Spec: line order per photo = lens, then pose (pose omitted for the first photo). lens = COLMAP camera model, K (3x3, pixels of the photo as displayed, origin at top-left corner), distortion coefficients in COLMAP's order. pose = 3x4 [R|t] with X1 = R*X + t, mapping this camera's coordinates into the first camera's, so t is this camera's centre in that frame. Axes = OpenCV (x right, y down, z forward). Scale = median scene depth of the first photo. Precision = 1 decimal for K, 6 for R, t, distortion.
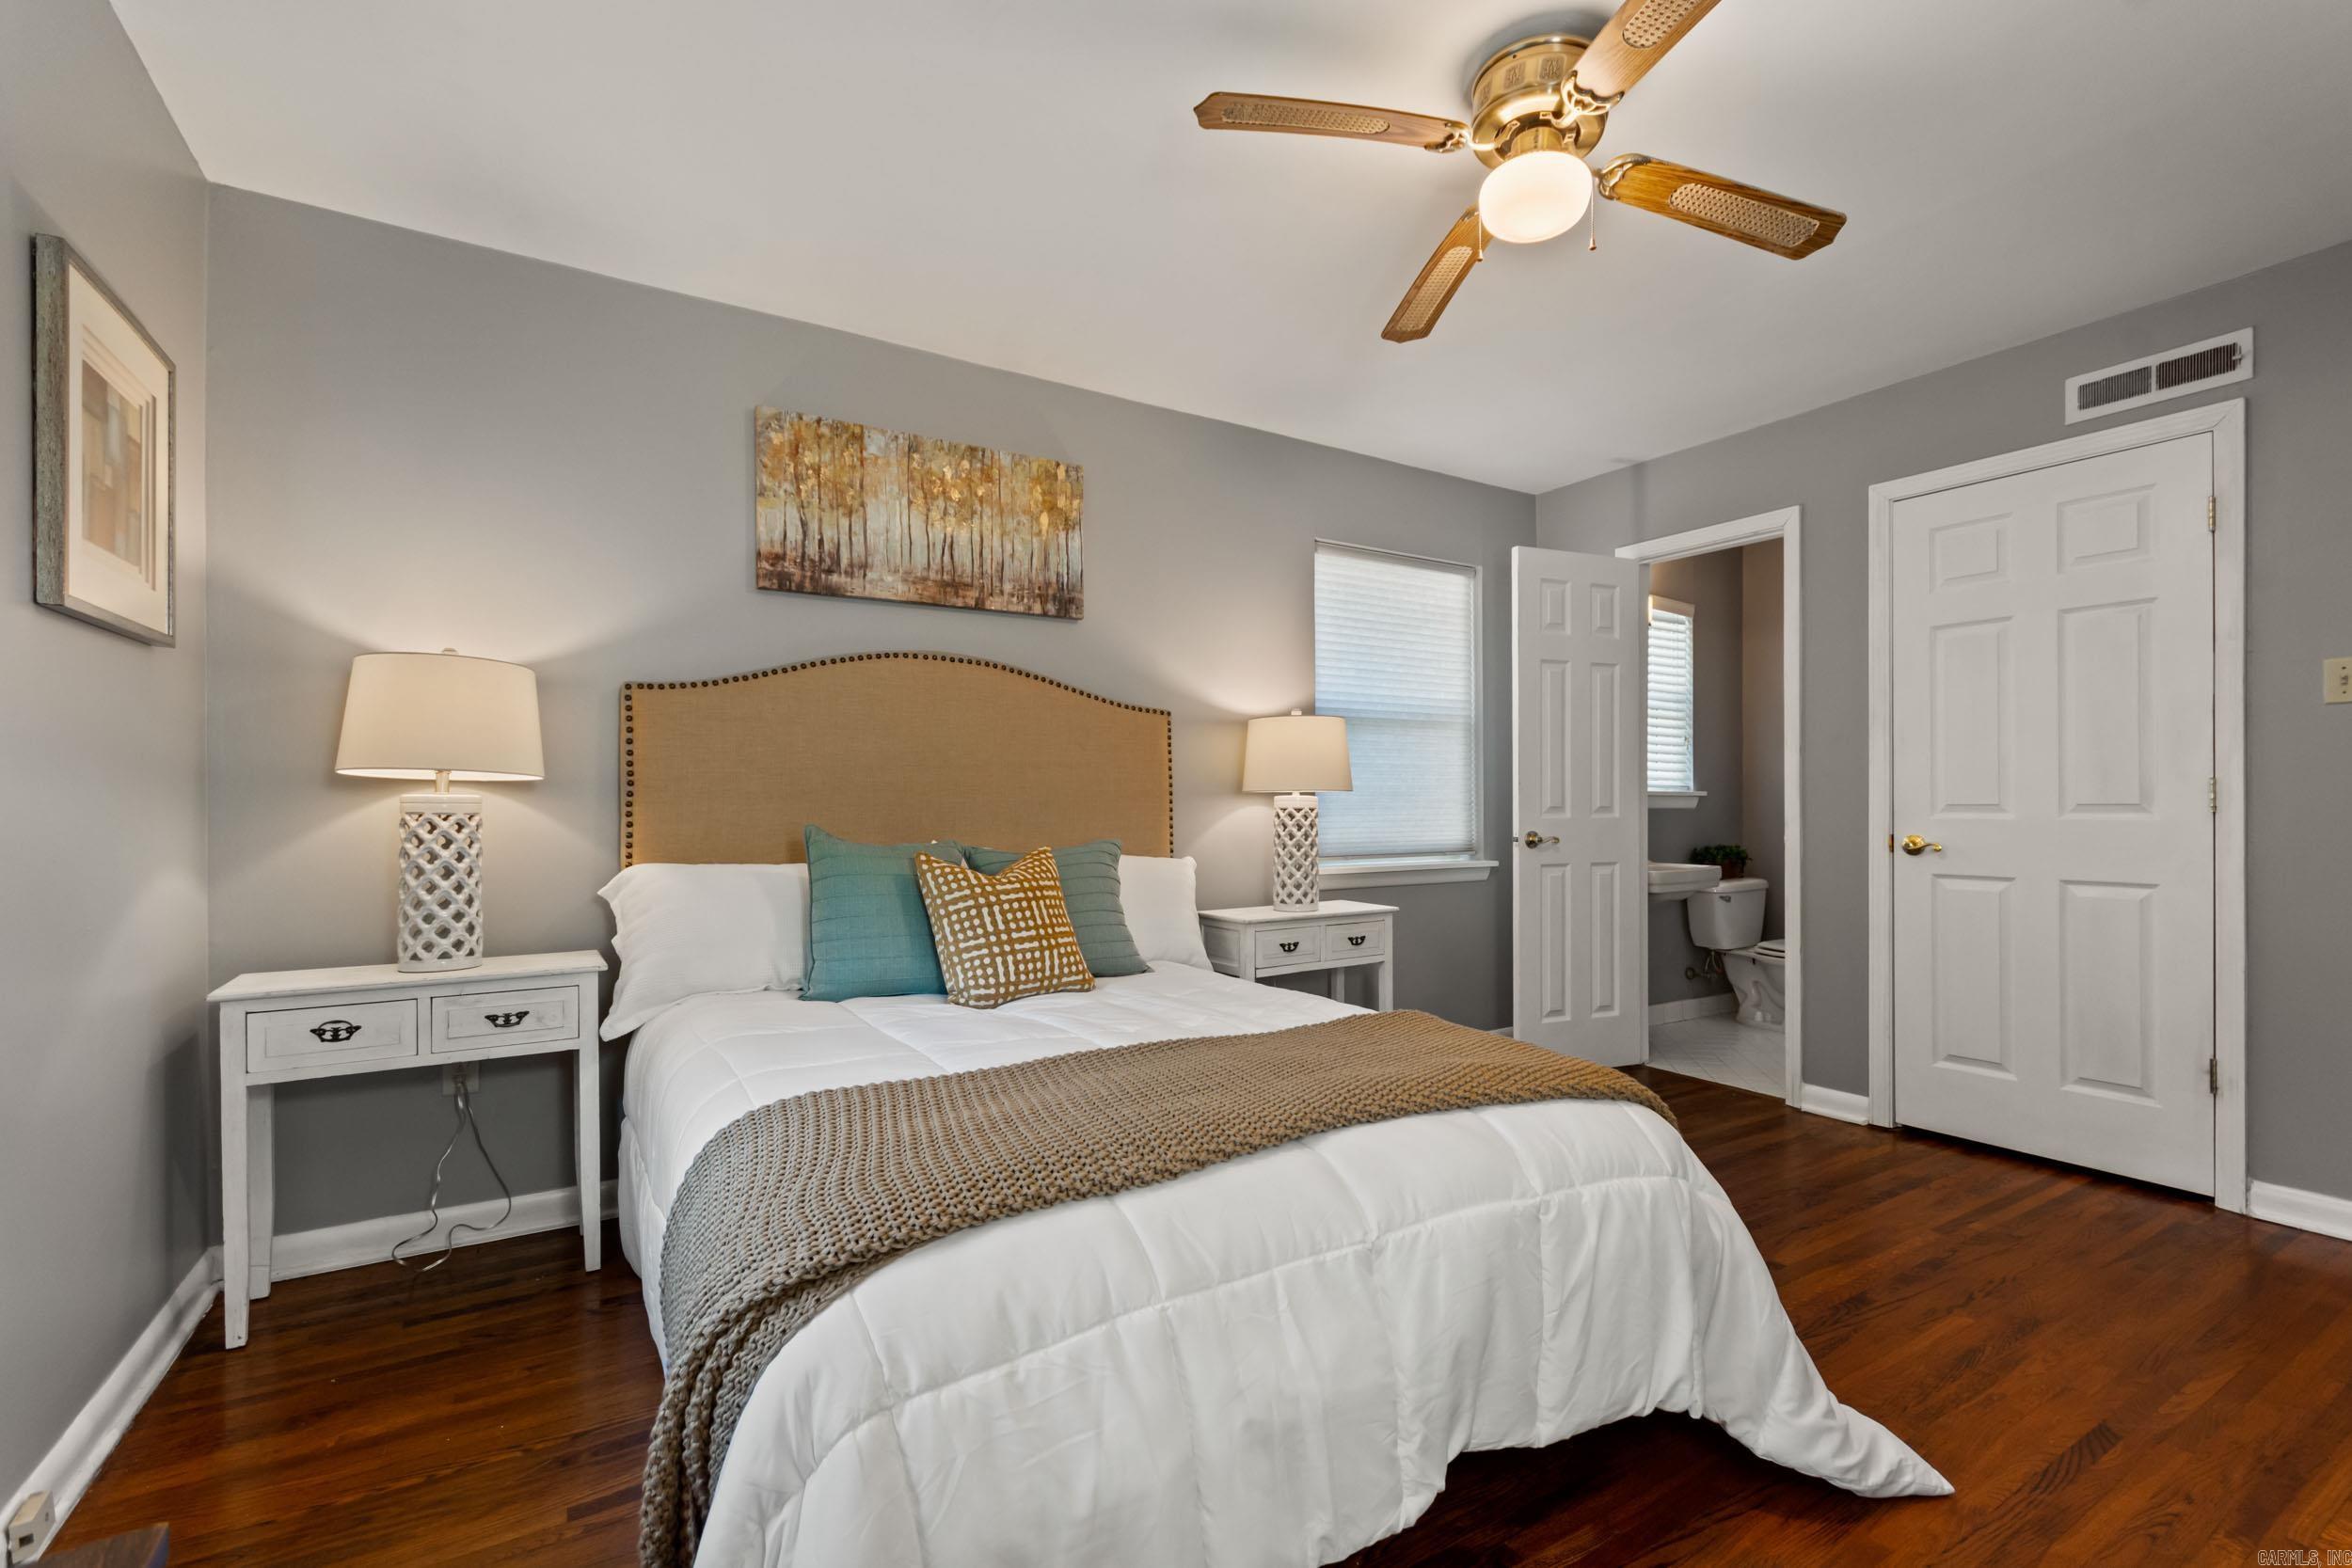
lens RADIAL K [[1044.8, 0, 1180.9], [0, 1044.8, 795.5], [0, 0, 1]] dist [0.003881, -0.000250]
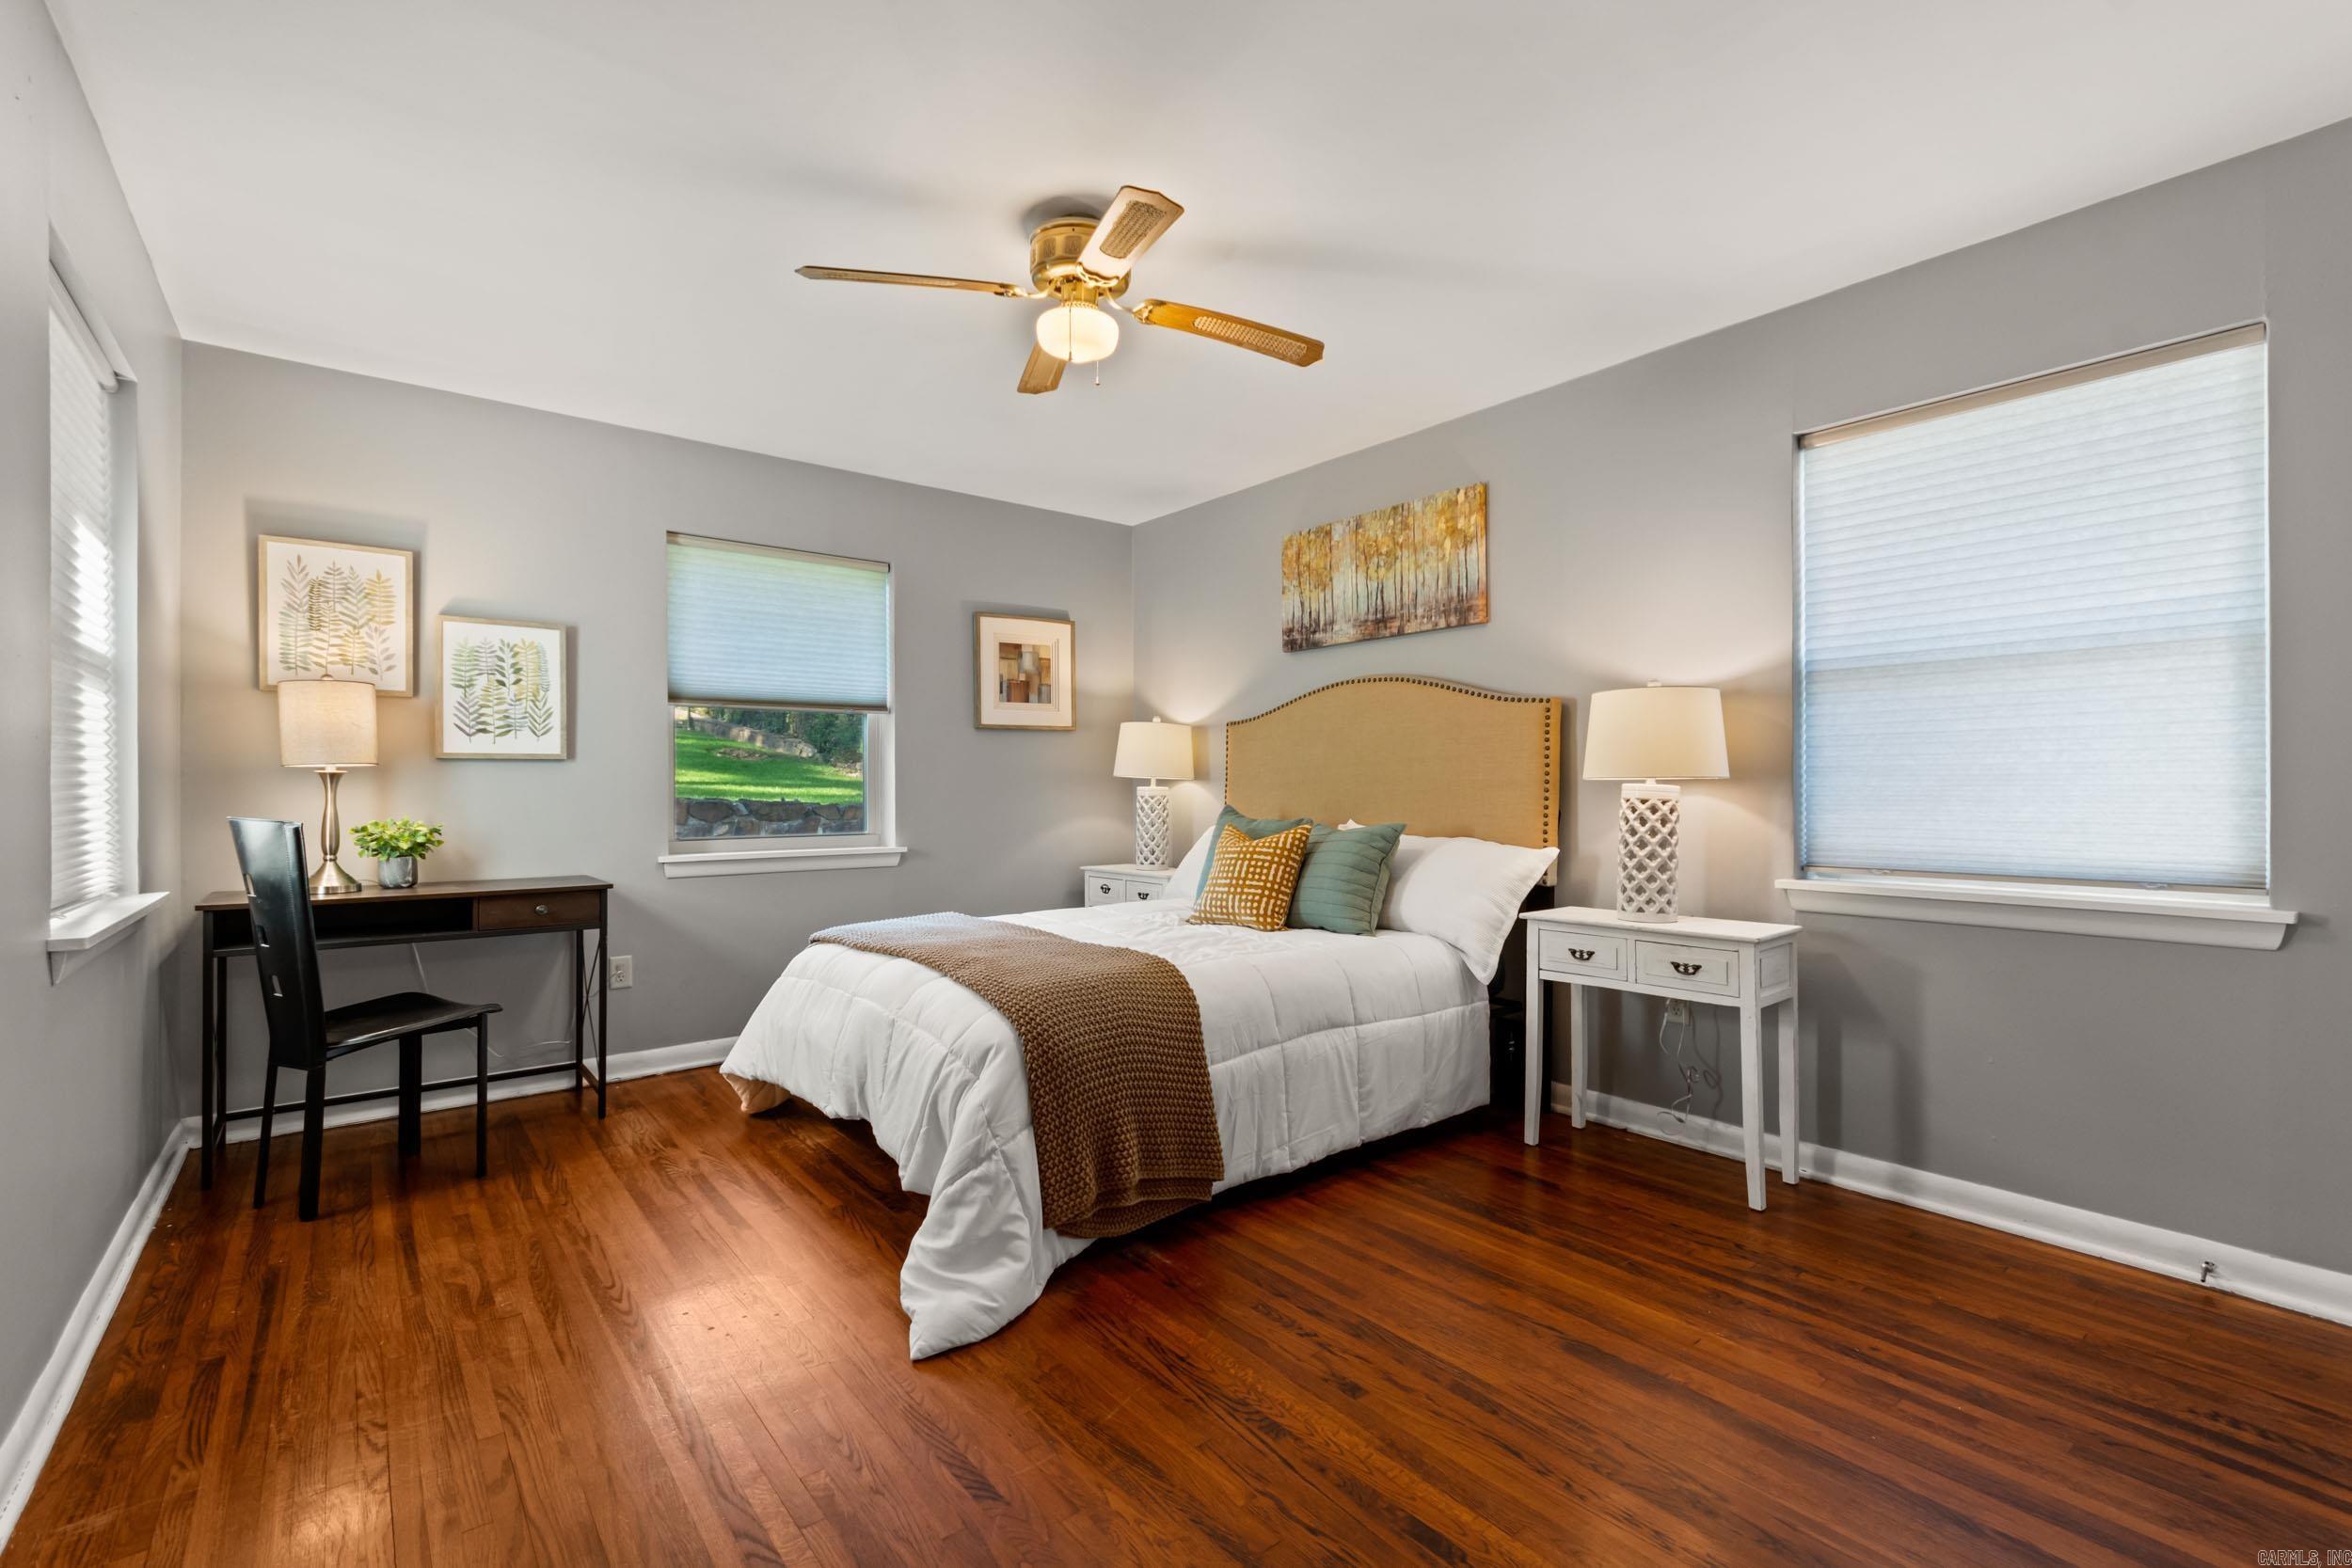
lens RADIAL K [[1018.8, 0, 1176.0], [0, 1018.8, 784.0], [0, 0, 1]] dist [0.005983, 0.000436]
pose [[0.129311, -0.003655, -0.991597, 0.966187], [0.006551, 0.999975, -0.002831, 0.000466], [0.991583, -0.006130, 0.129331, 0.575106]]
